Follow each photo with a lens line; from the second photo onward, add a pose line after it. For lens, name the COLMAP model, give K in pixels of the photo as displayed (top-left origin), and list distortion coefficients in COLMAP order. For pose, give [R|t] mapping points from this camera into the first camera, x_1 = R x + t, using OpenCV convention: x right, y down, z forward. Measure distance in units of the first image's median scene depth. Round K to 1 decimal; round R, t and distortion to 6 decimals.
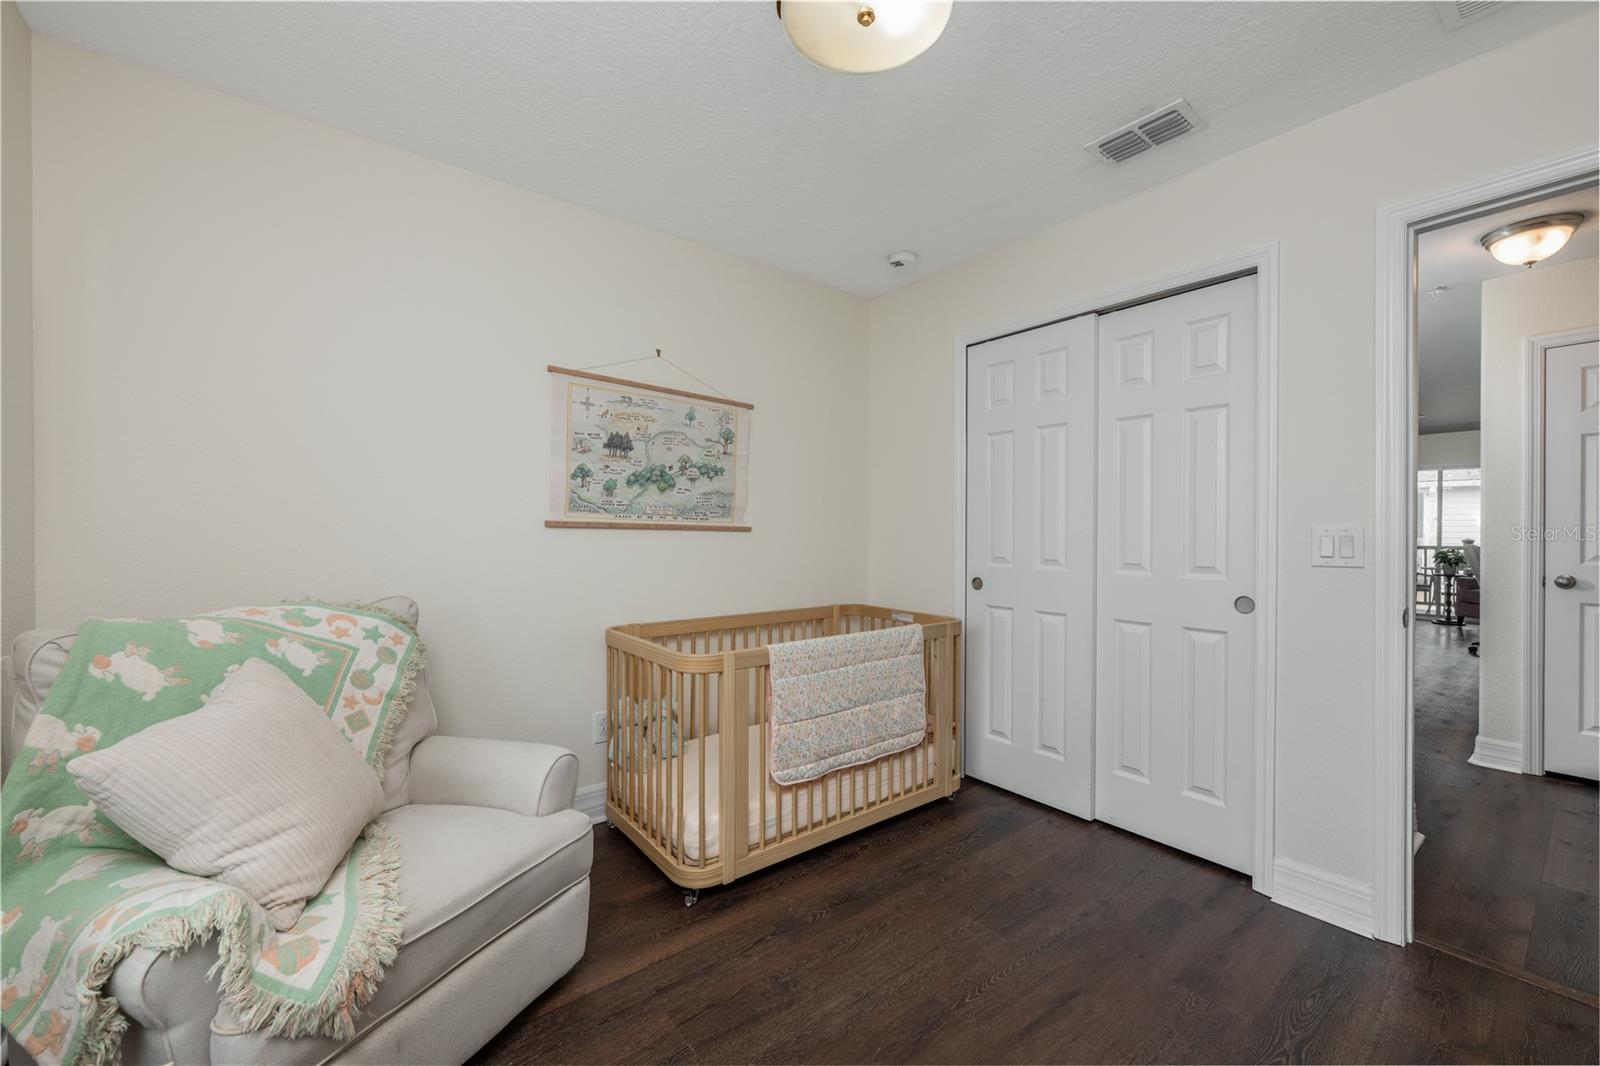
lens RADIAL K [[640.2, 0, 794.2], [0, 640.2, 527.2], [0, 0, 1]] dist [0.000031, 0.000247]
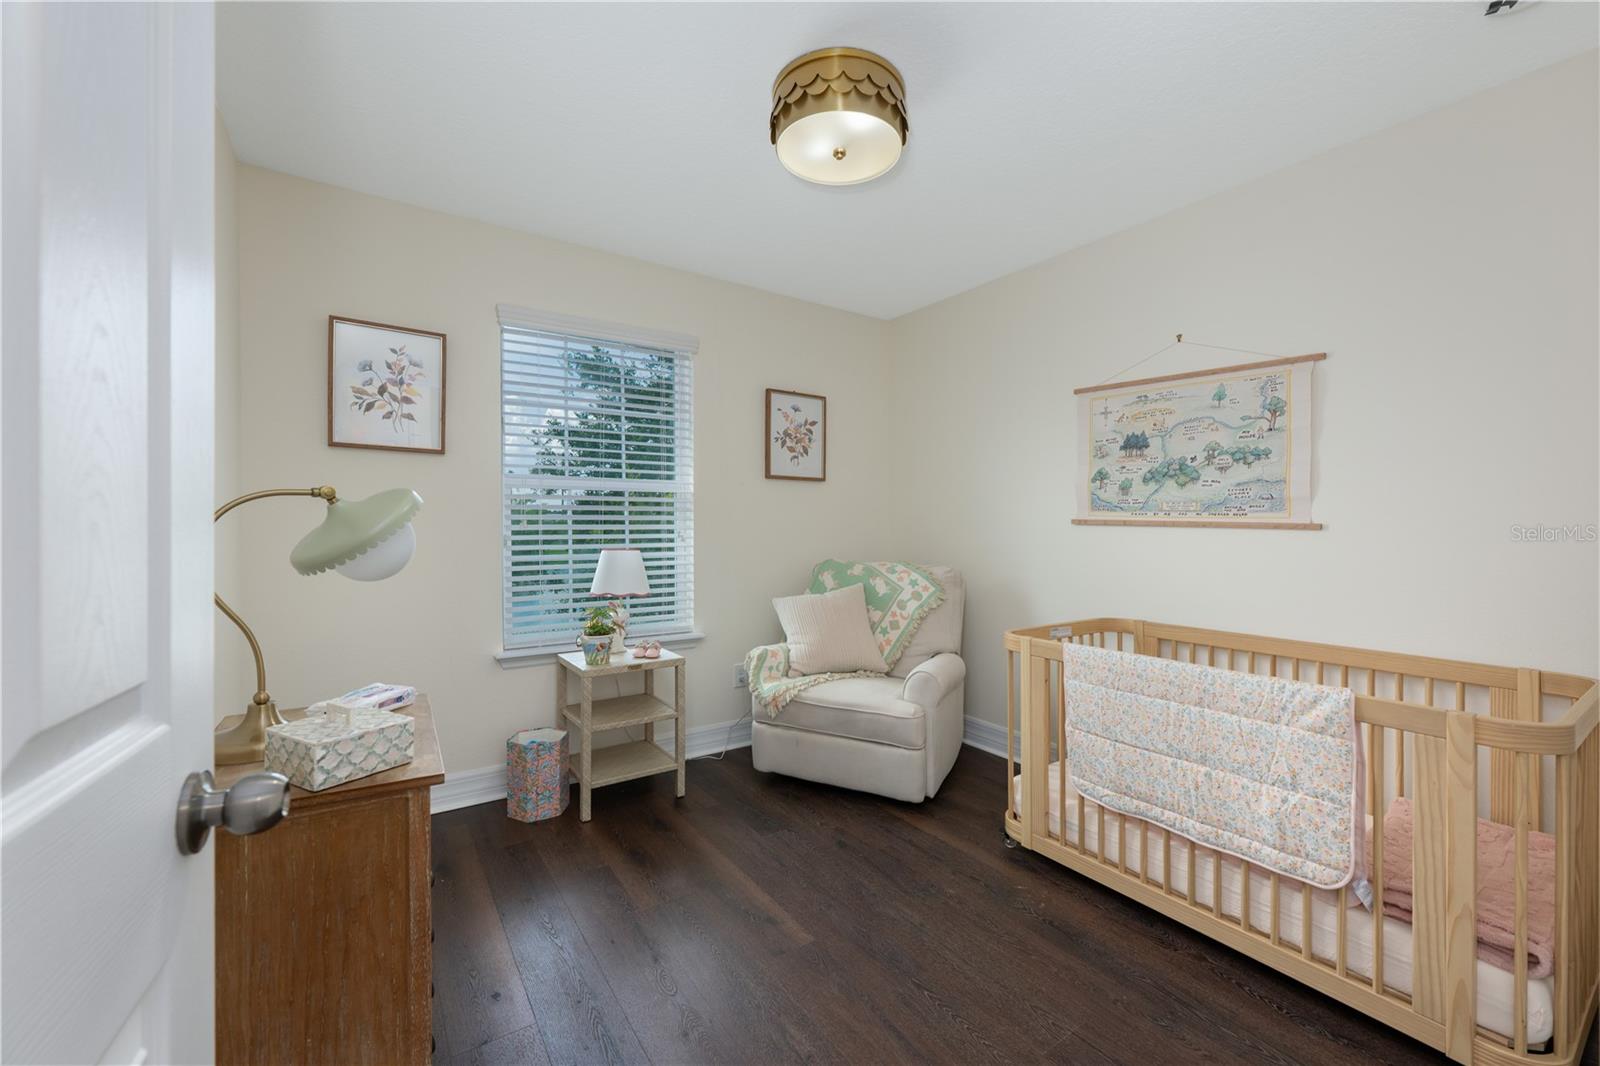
lens RADIAL K [[640.2, 0, 800.4], [0, 640.2, 525.9], [0, 0, 1]] dist [0.000031, 0.000247]
pose [[-0.071963, -0.002081, -0.997405, 0.794711], [-0.002094, 0.999996, -0.001936, 0.005478], [0.997405, 0.001950, -0.071967, 0.538277]]
